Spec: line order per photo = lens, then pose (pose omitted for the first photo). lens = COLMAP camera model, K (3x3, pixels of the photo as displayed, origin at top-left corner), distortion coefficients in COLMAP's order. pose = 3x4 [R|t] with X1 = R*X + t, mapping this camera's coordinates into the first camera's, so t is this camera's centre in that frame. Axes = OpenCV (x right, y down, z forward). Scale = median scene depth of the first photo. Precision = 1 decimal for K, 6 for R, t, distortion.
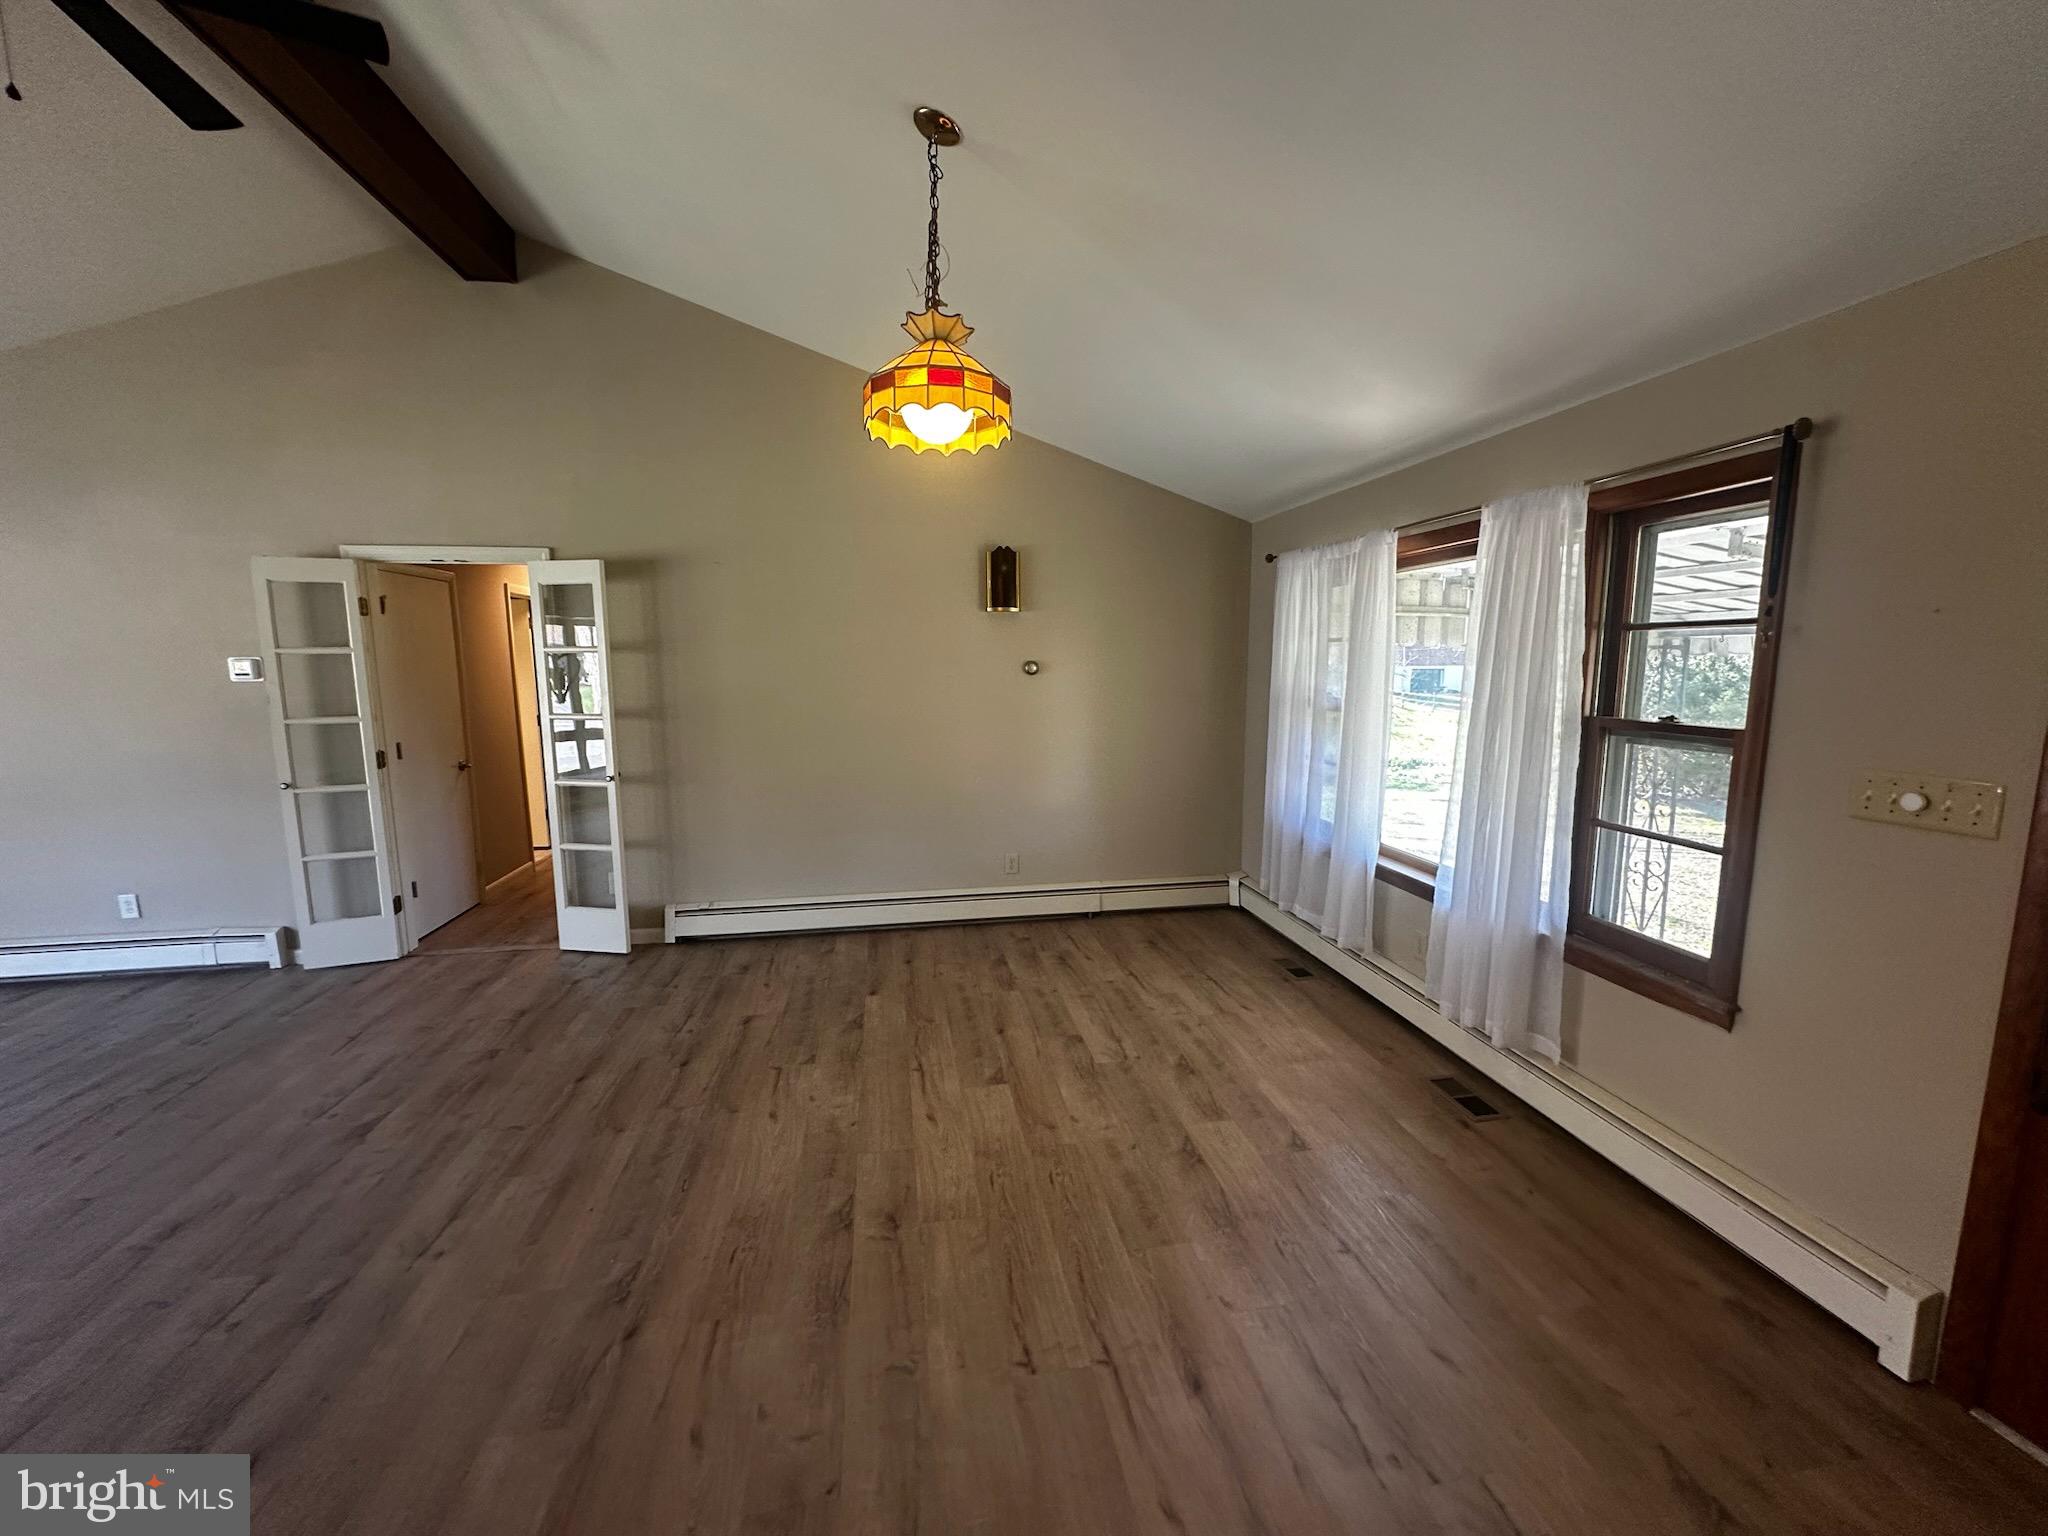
lens RADIAL K [[810.0, 0, 1022.0], [0, 810.0, 770.5], [0, 0, 1]] dist [-0.002891, 0.000127]
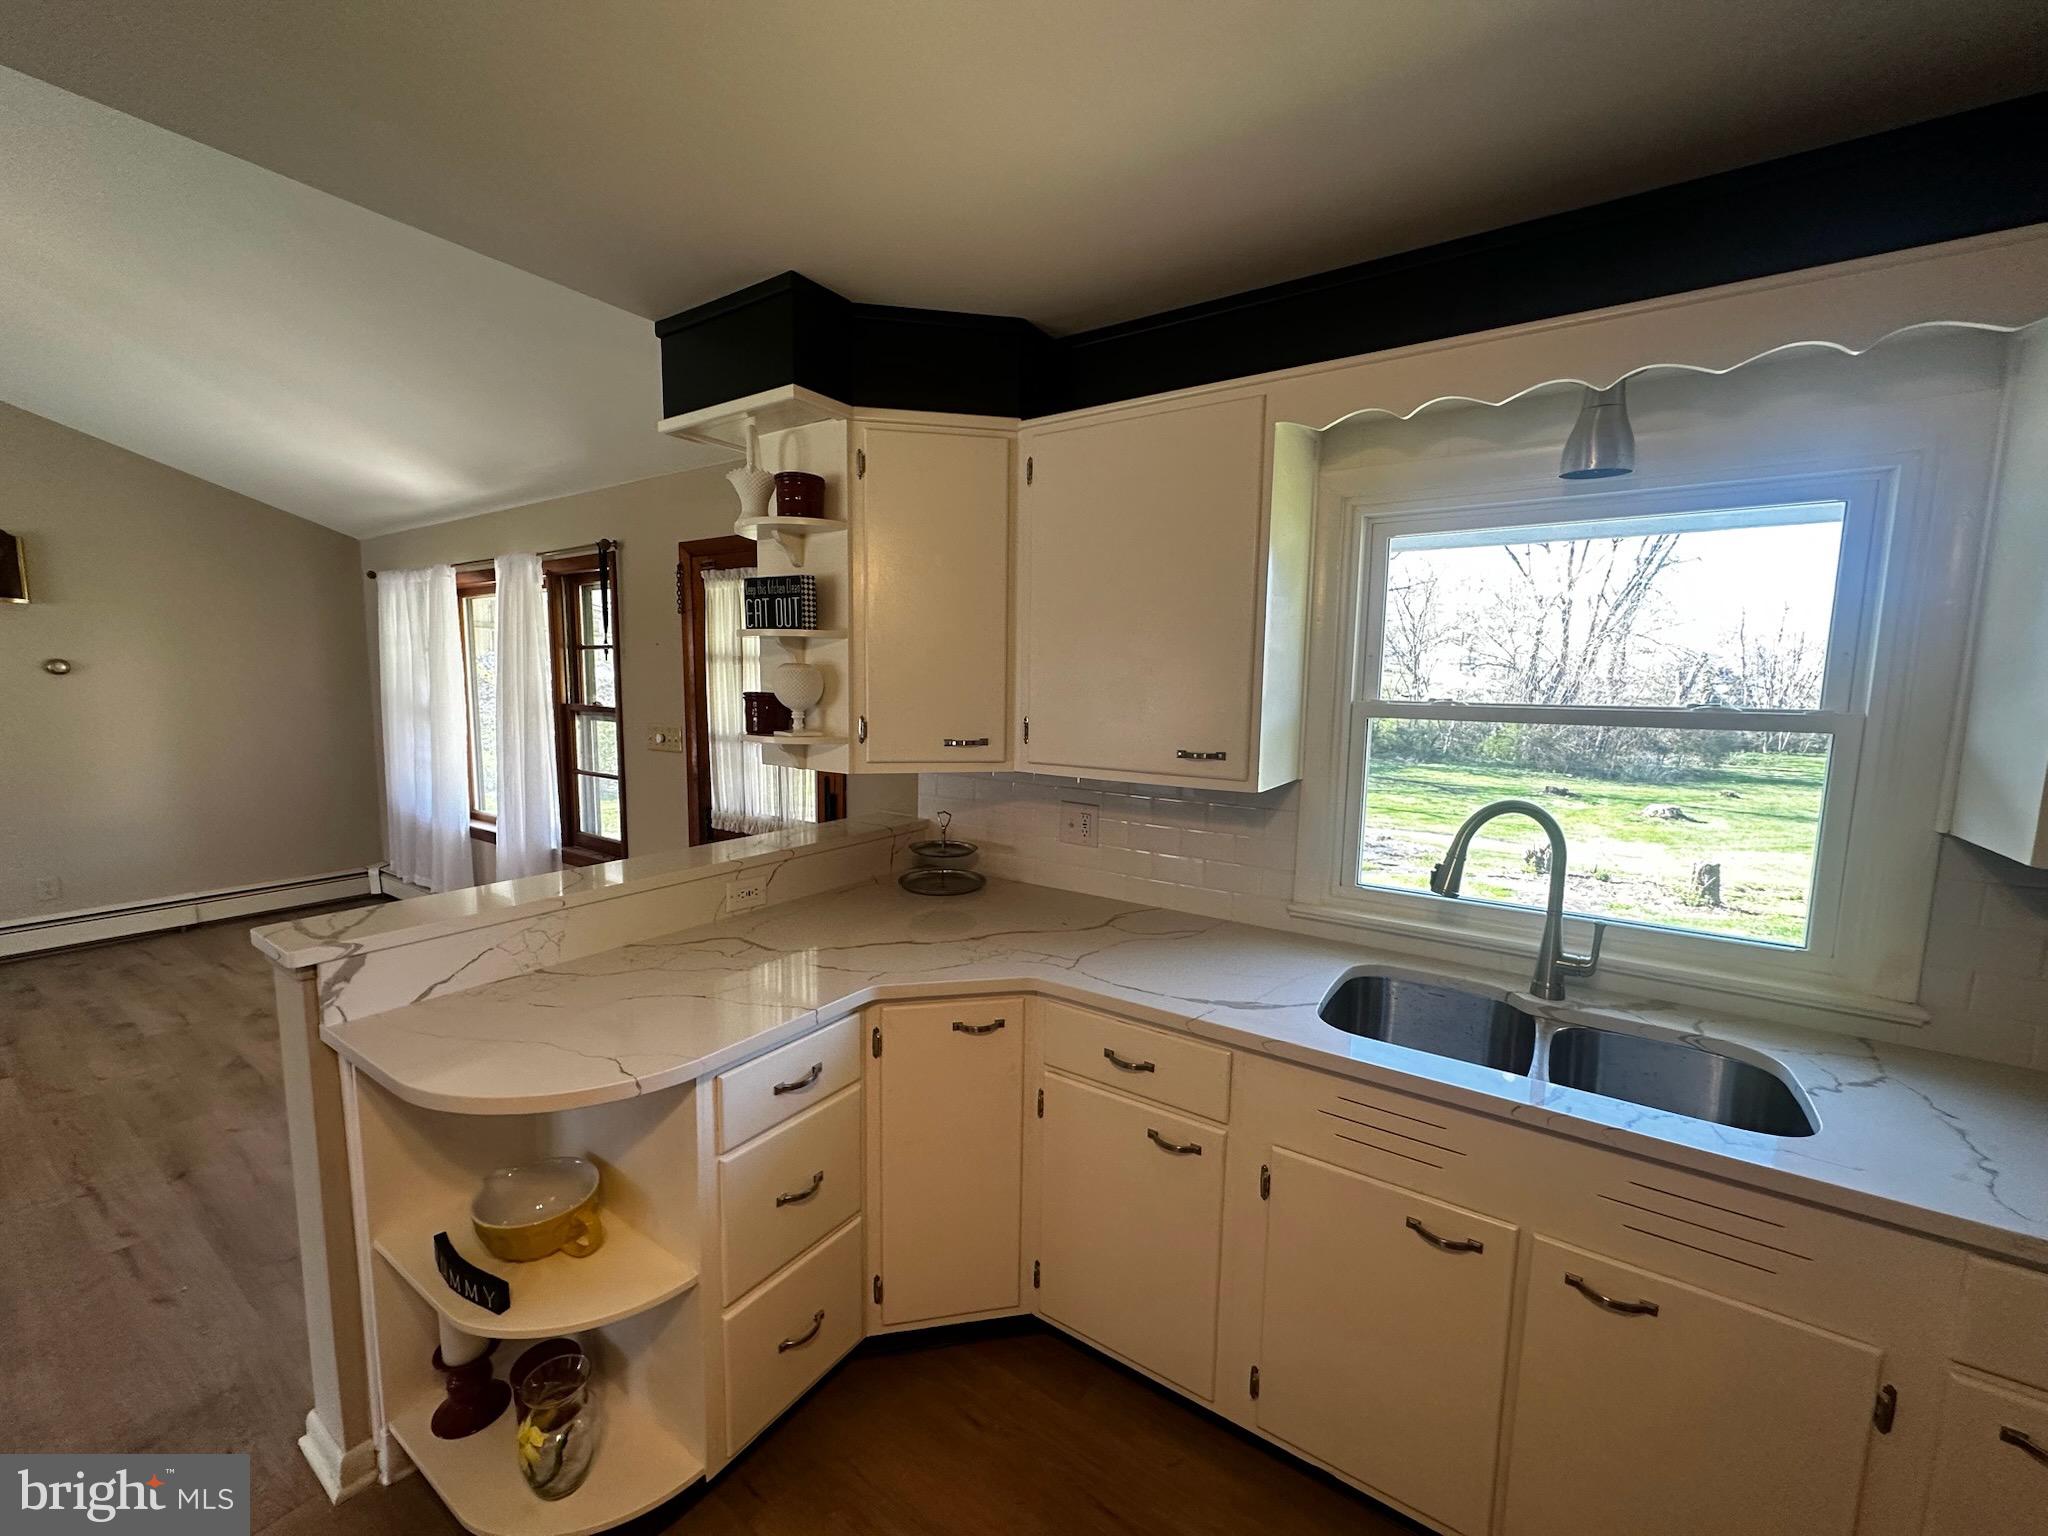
lens RADIAL K [[810.0, 0, 1022.0], [0, 810.0, 770.5], [0, 0, 1]] dist [-0.002891, 0.000127]
pose [[0.689678, -0.064458, 0.721242, 0.113399], [0.078459, 0.996818, 0.014061, 0.070231], [-0.719853, 0.046890, 0.692540, -0.458606]]
